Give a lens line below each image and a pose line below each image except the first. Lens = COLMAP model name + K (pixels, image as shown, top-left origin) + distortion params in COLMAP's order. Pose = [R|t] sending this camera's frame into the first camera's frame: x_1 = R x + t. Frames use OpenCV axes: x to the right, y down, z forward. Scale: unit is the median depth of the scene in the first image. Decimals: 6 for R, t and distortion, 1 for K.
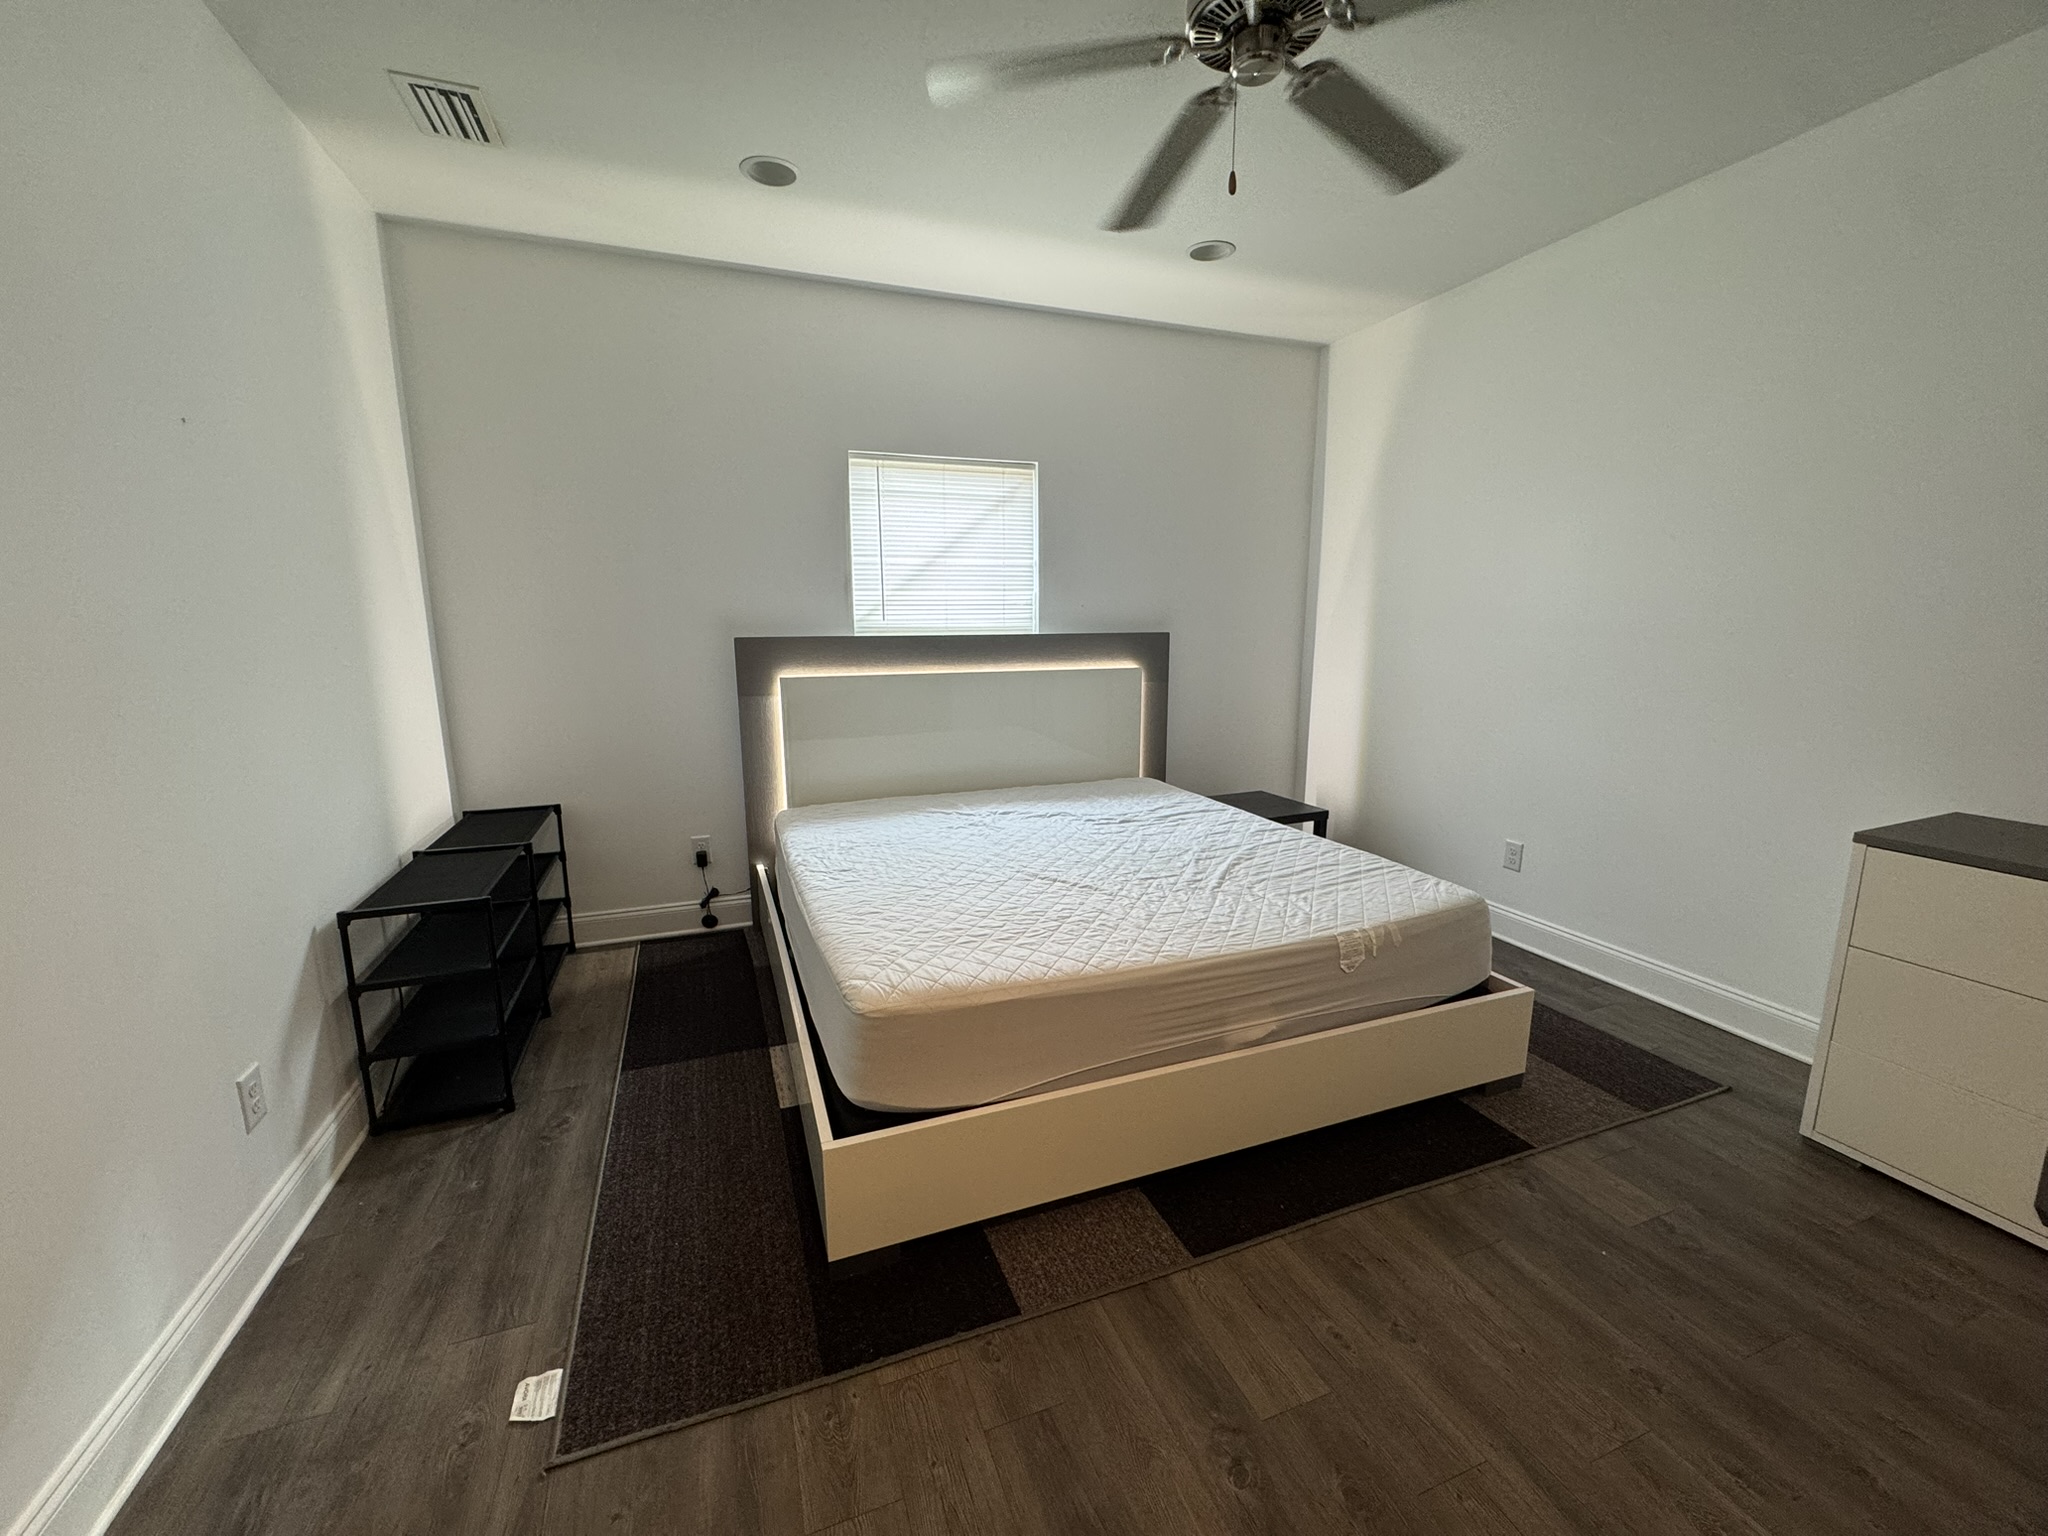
lens RADIAL K [[817.6, 0, 1024.0], [0, 817.6, 768.0], [0, 0, 1]] dist [-0.001115, -0.000093]
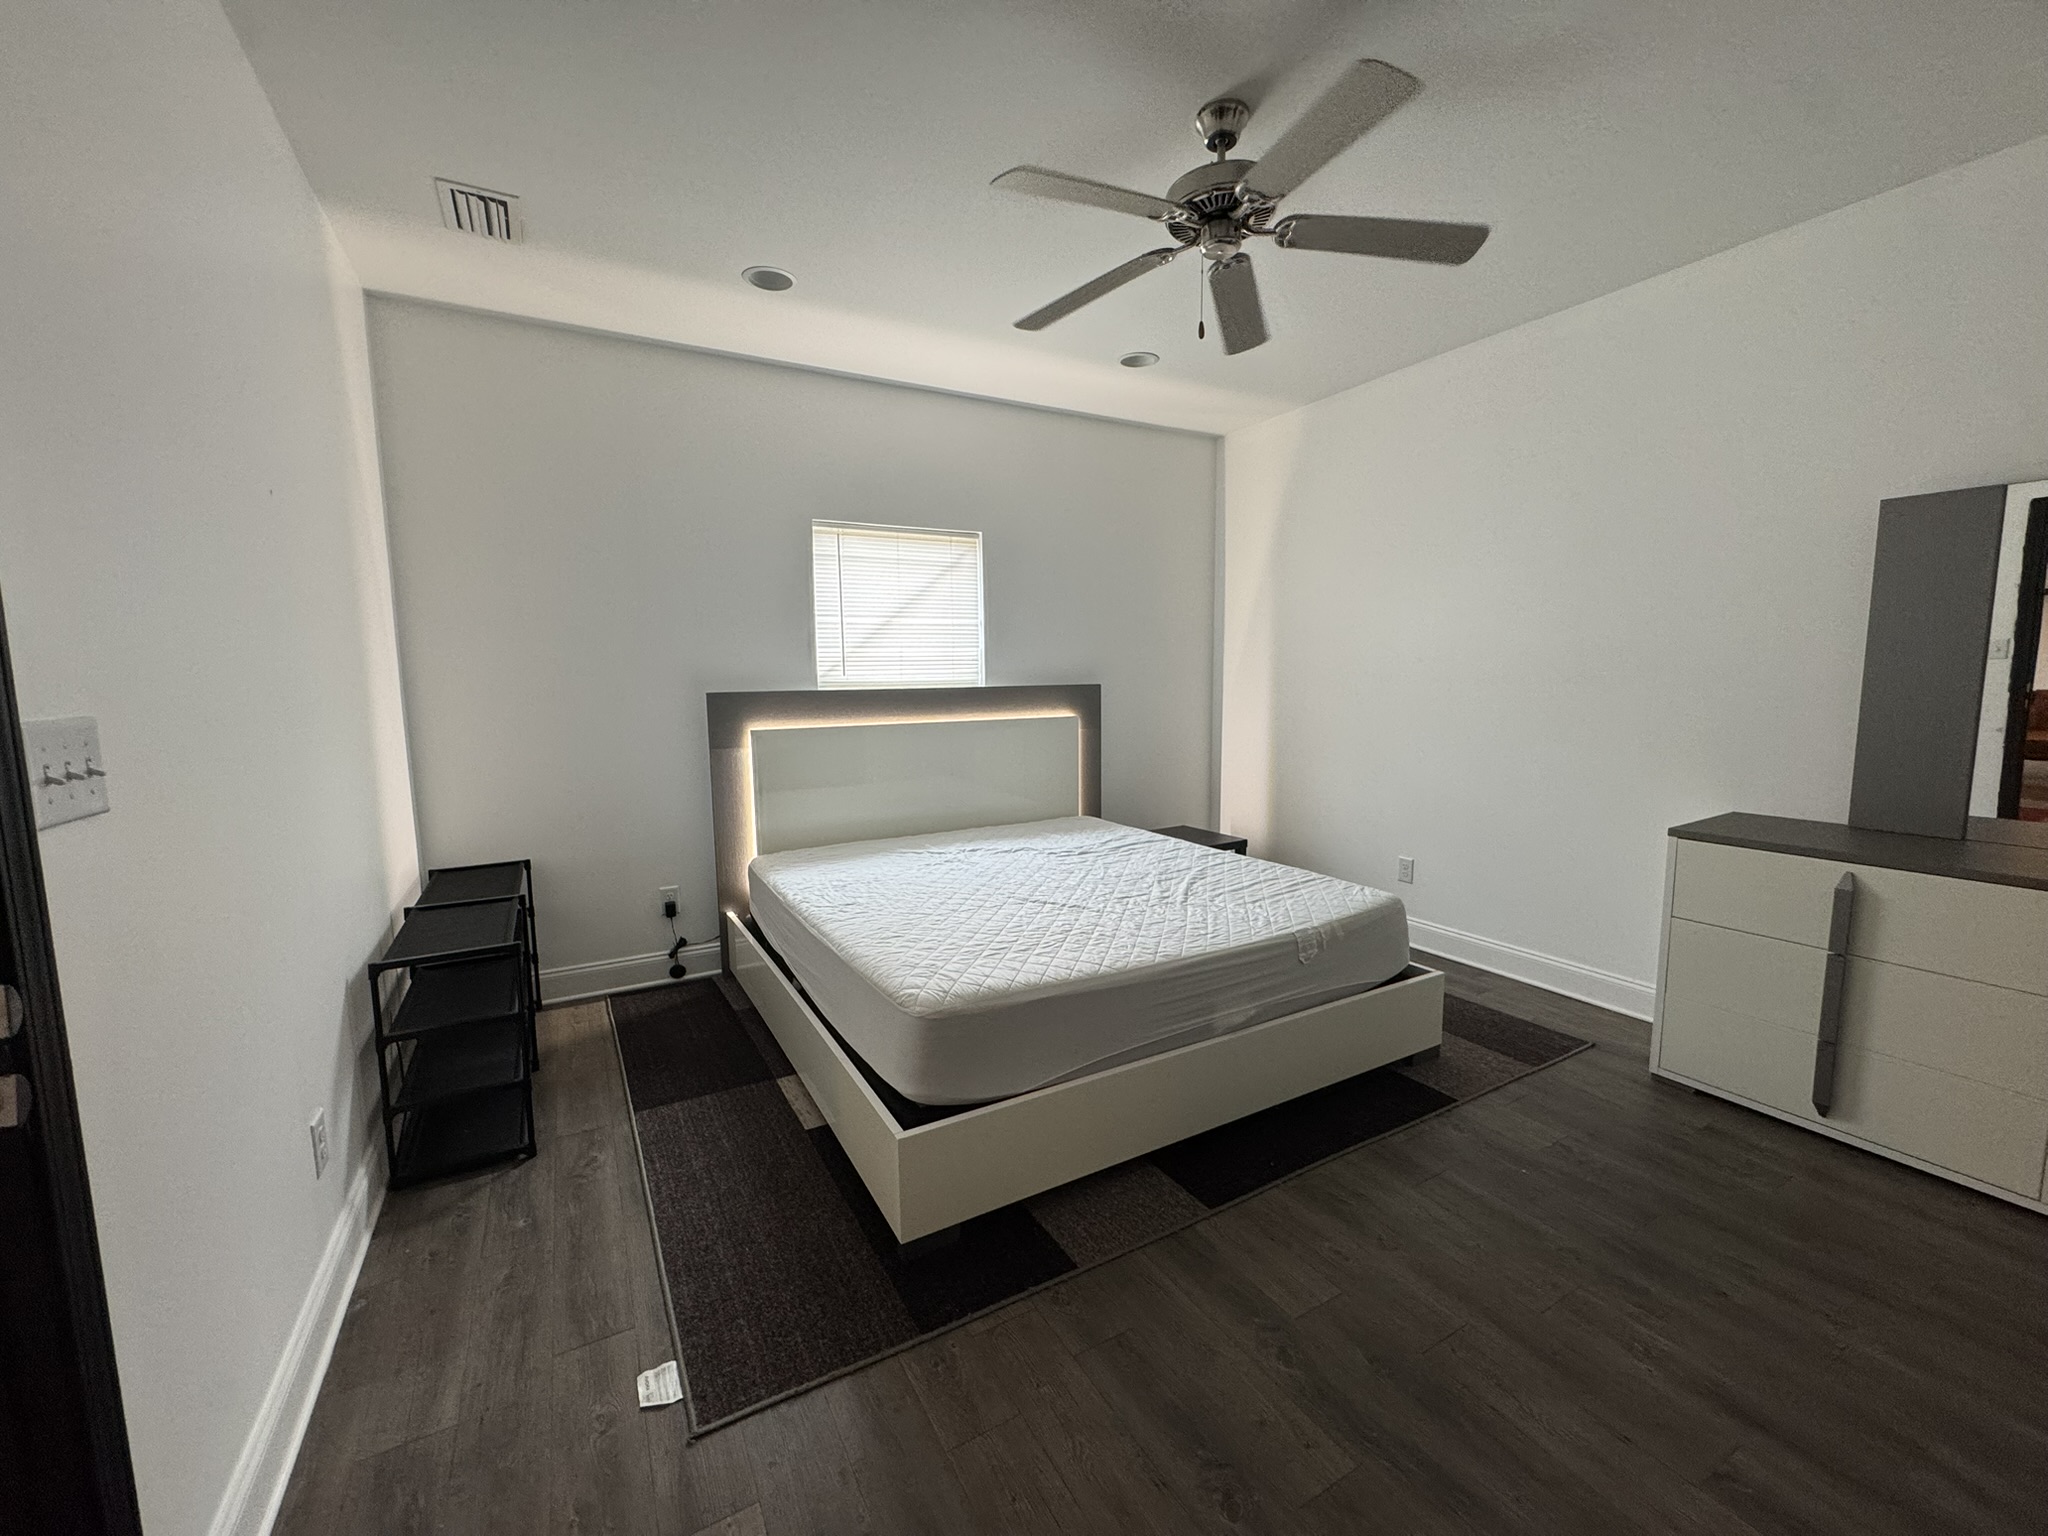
lens RADIAL K [[817.6, 0, 1024.0], [0, 817.6, 768.0], [0, 0, 1]] dist [-0.001115, -0.000093]
pose [[0.988556, -0.025572, 0.148672, -0.163982], [0.035433, 0.997317, -0.064065, 0.025943], [-0.146635, 0.068599, 0.986809, -0.122783]]
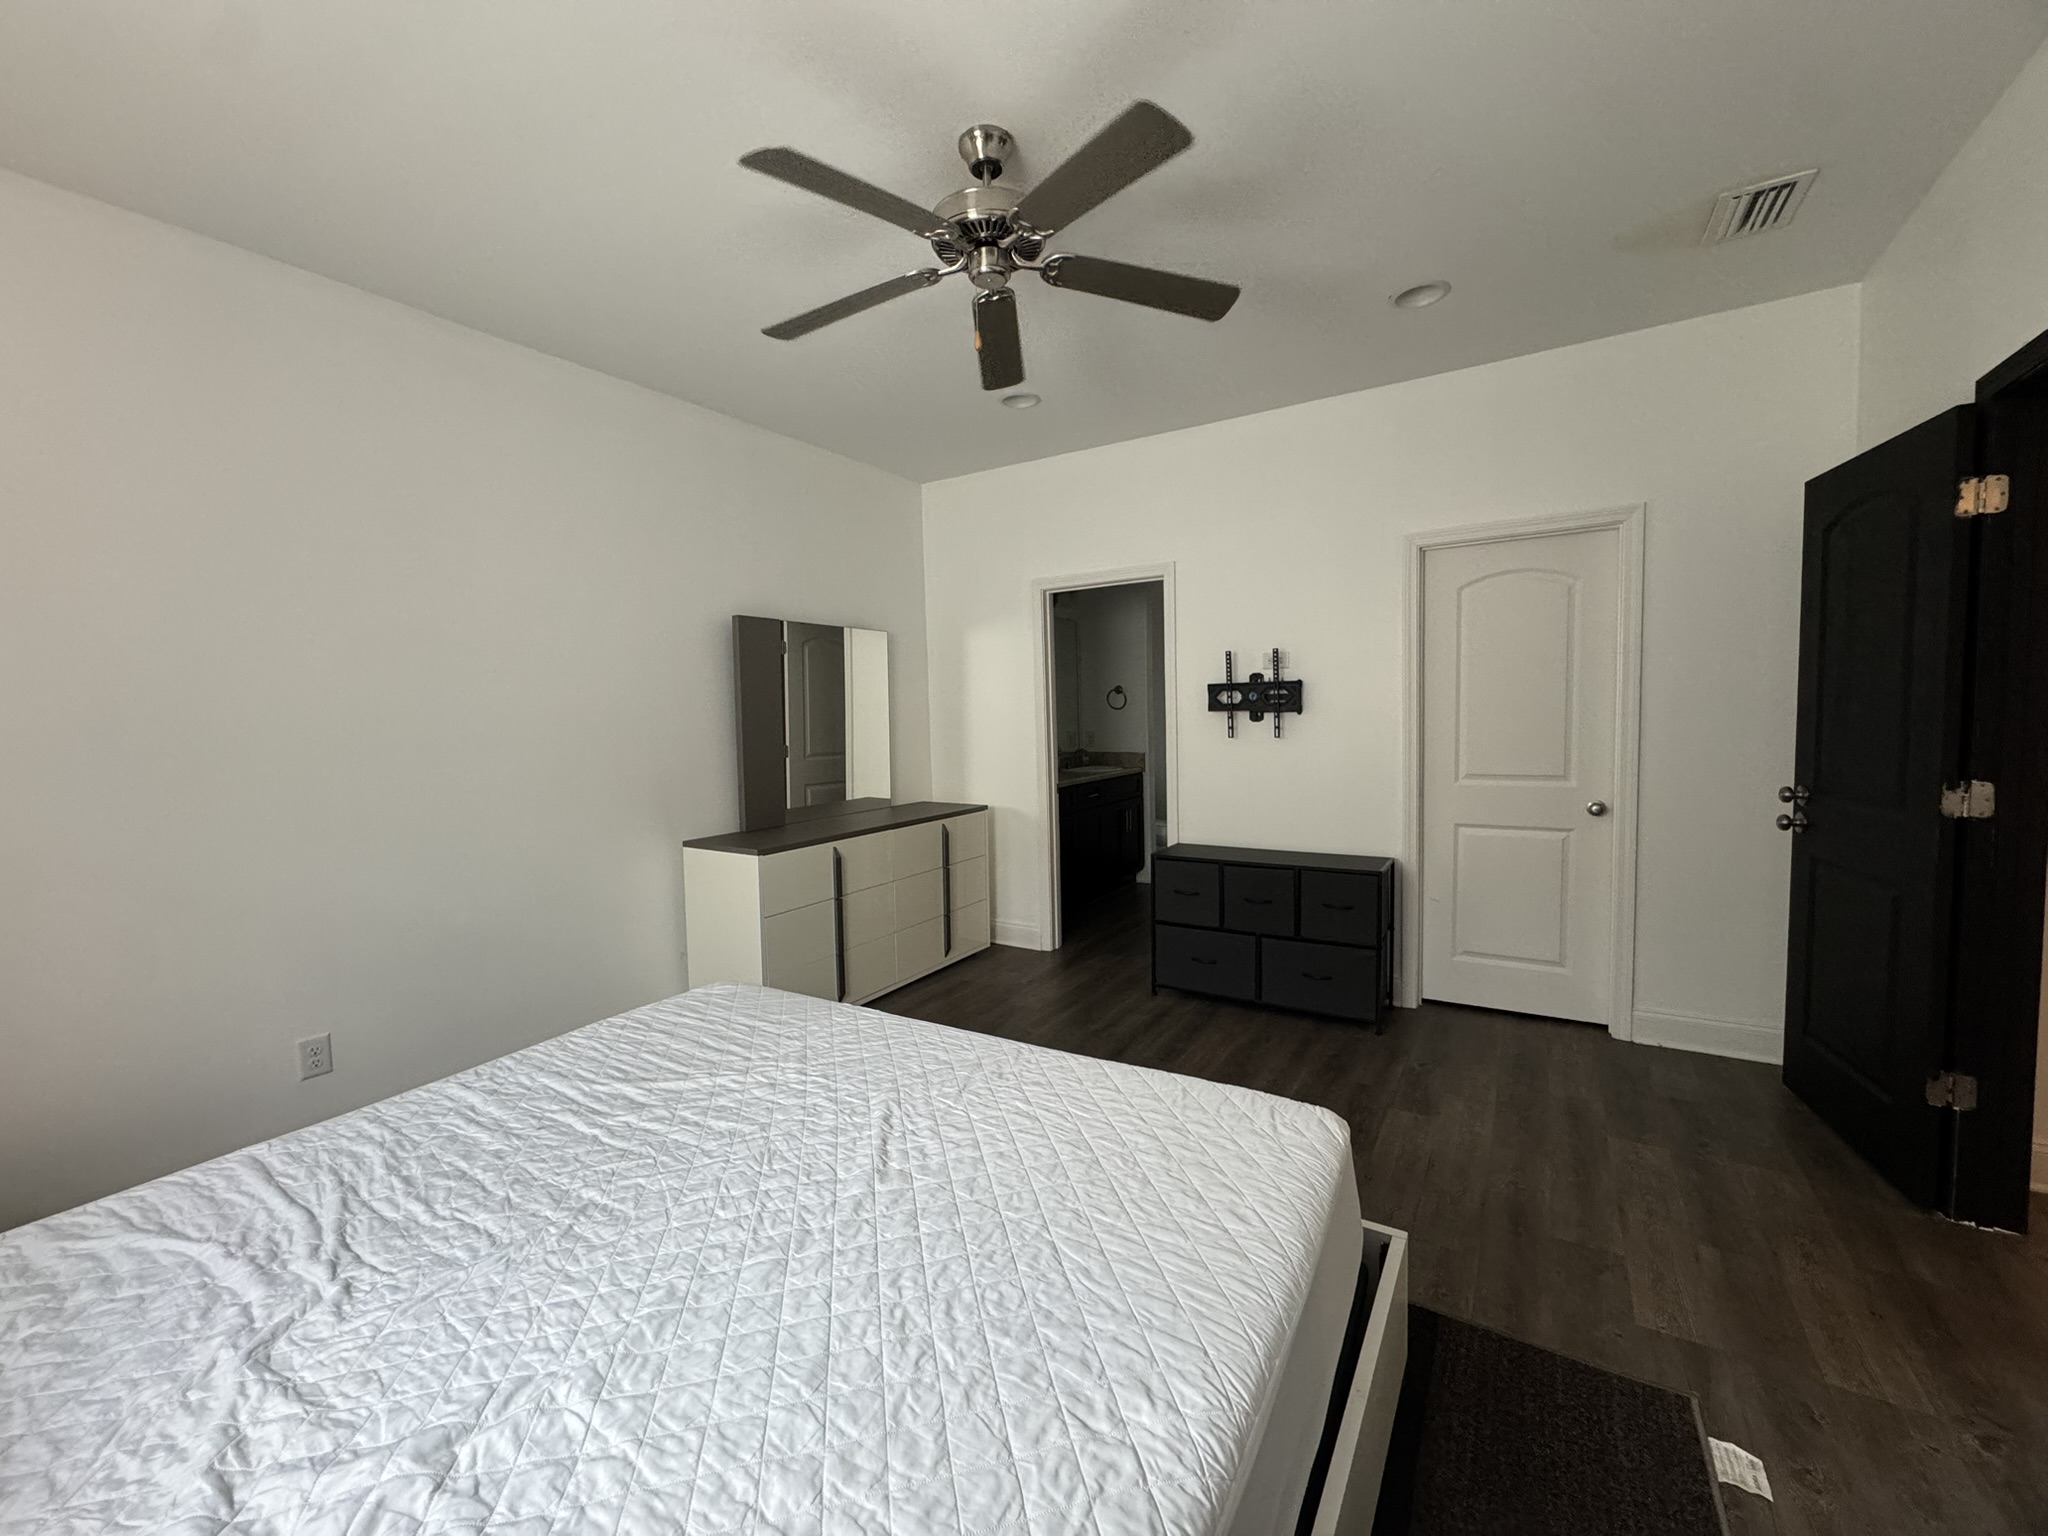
lens RADIAL K [[817.6, 0, 1024.0], [0, 817.6, 768.0], [0, 0, 1]] dist [-0.001115, -0.000093]
pose [[-0.602827, -0.035565, 0.797079, -0.525501], [0.174527, 0.968936, 0.175226, -0.233352], [-0.778550, 0.244742, -0.577893, 1.285680]]
